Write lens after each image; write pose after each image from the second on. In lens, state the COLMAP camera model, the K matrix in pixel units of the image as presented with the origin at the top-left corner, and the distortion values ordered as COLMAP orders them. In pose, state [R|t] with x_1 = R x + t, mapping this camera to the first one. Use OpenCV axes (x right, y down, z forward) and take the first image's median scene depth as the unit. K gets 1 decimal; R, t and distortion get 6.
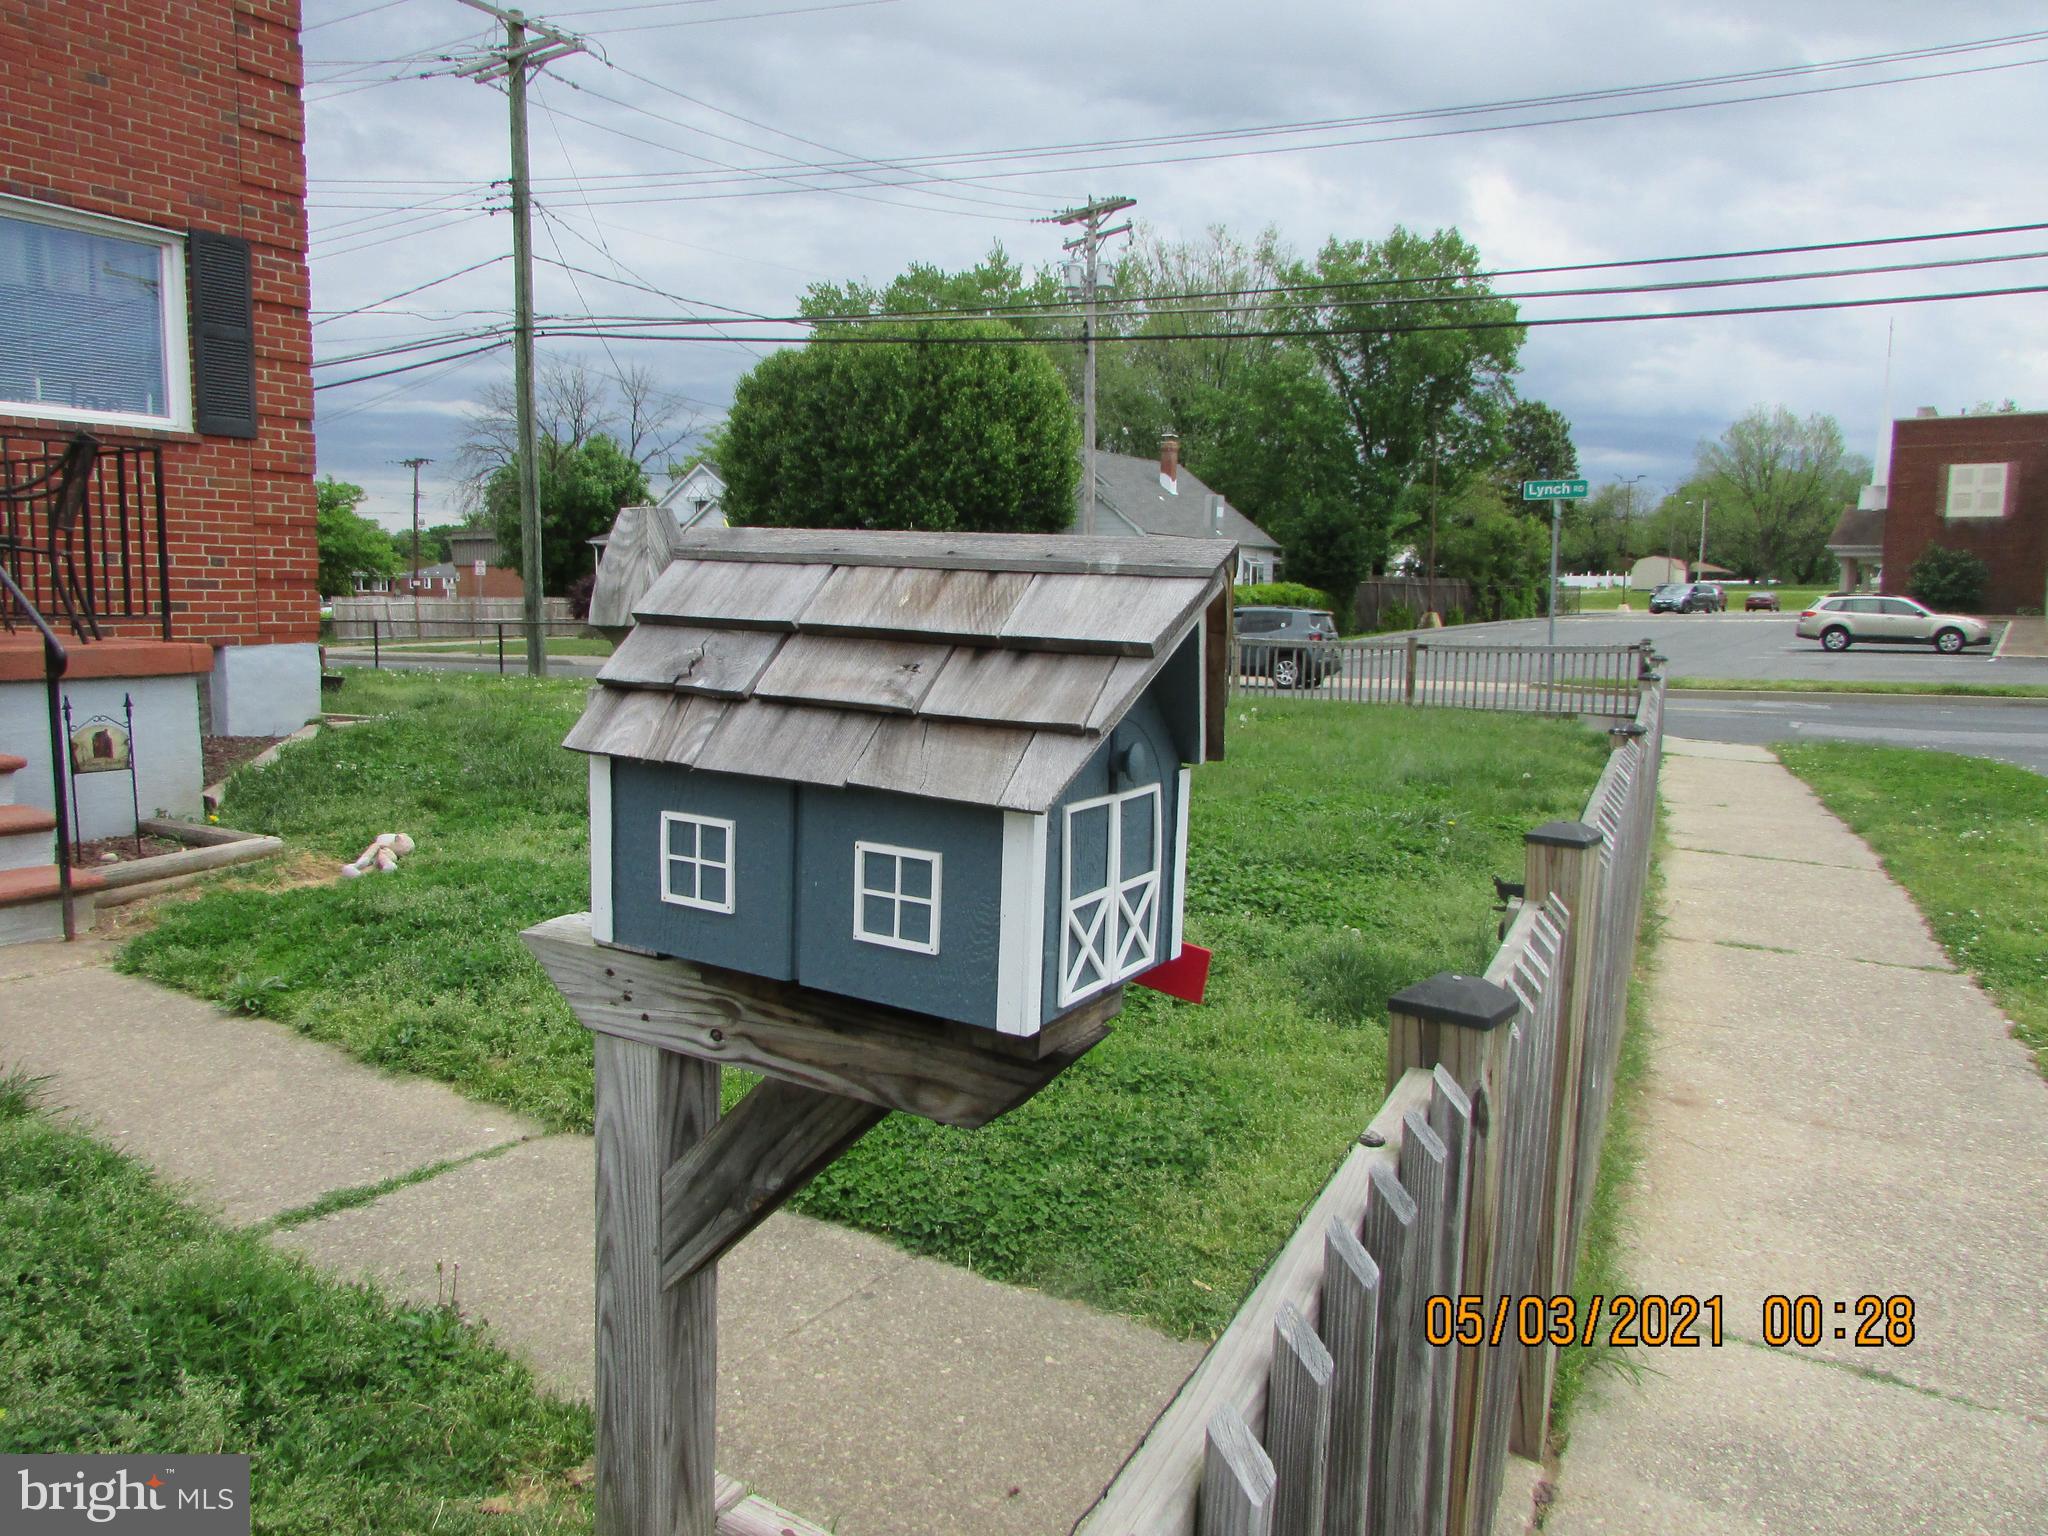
lens RADIAL K [[1417.4, 0, 1046.3], [0, 1417.4, 762.2], [0, 0, 1]] dist [-0.037951, 0.000757]
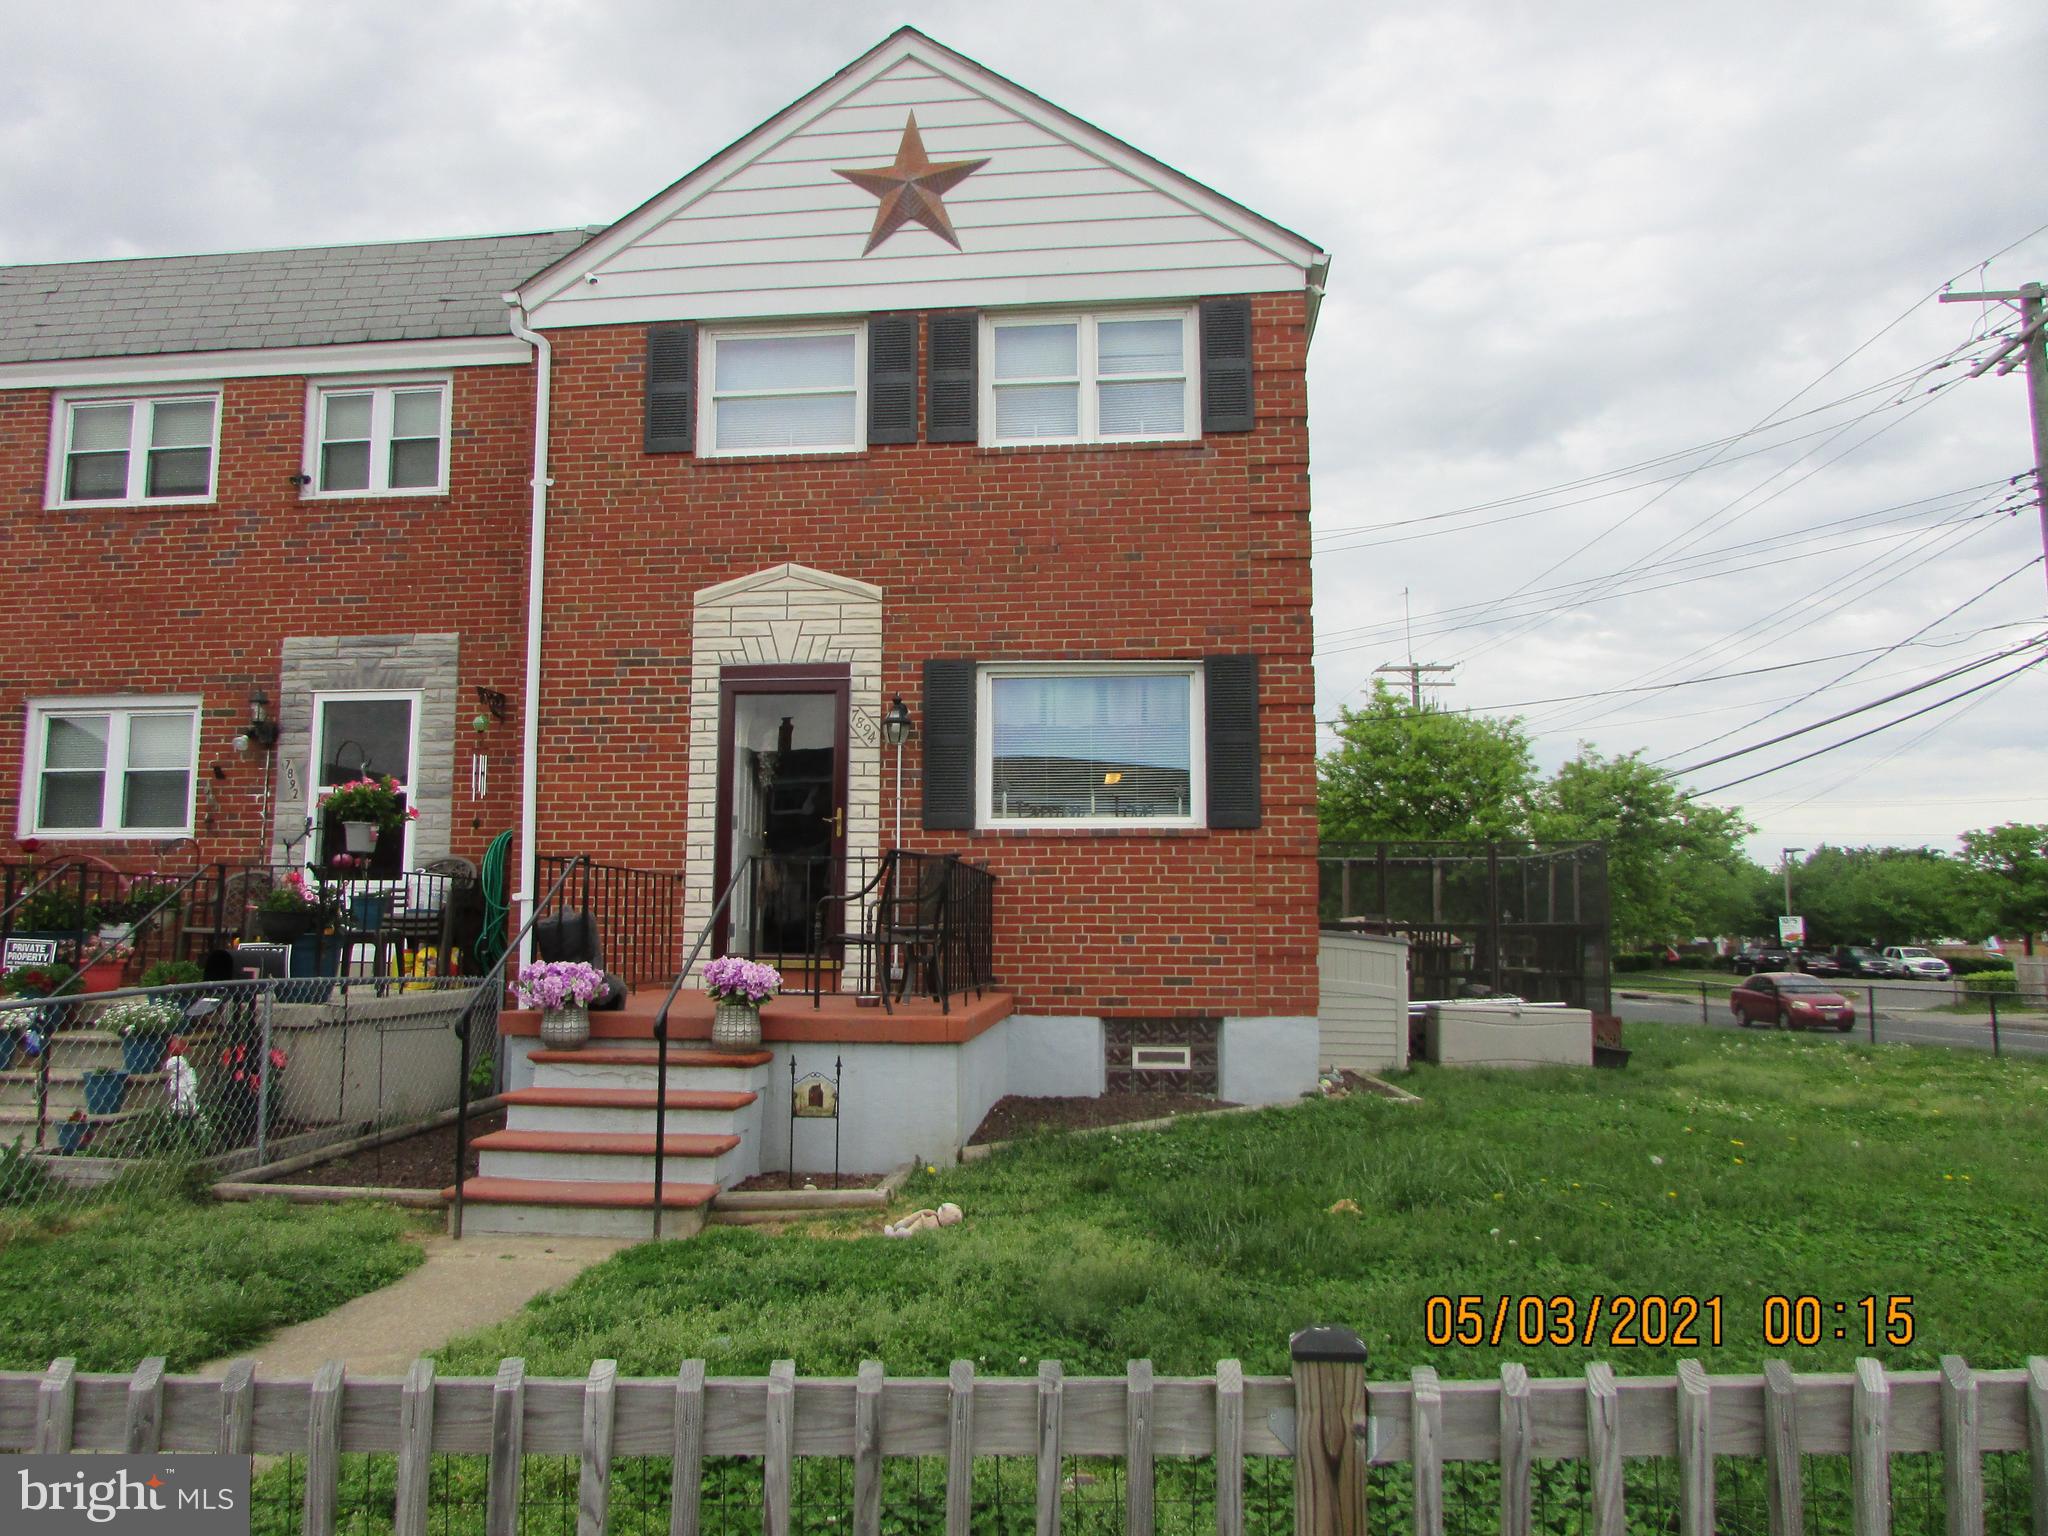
lens RADIAL K [[1485.4, 0, 1066.1], [0, 1485.4, 764.0], [0, 0, 1]] dist [-0.014414, 0.001613]
pose [[0.435373, -0.117793, -0.892510, 0.407411], [-0.101456, 0.978667, -0.178655, -0.055281], [0.894515, 0.168332, 0.414135, 0.364750]]
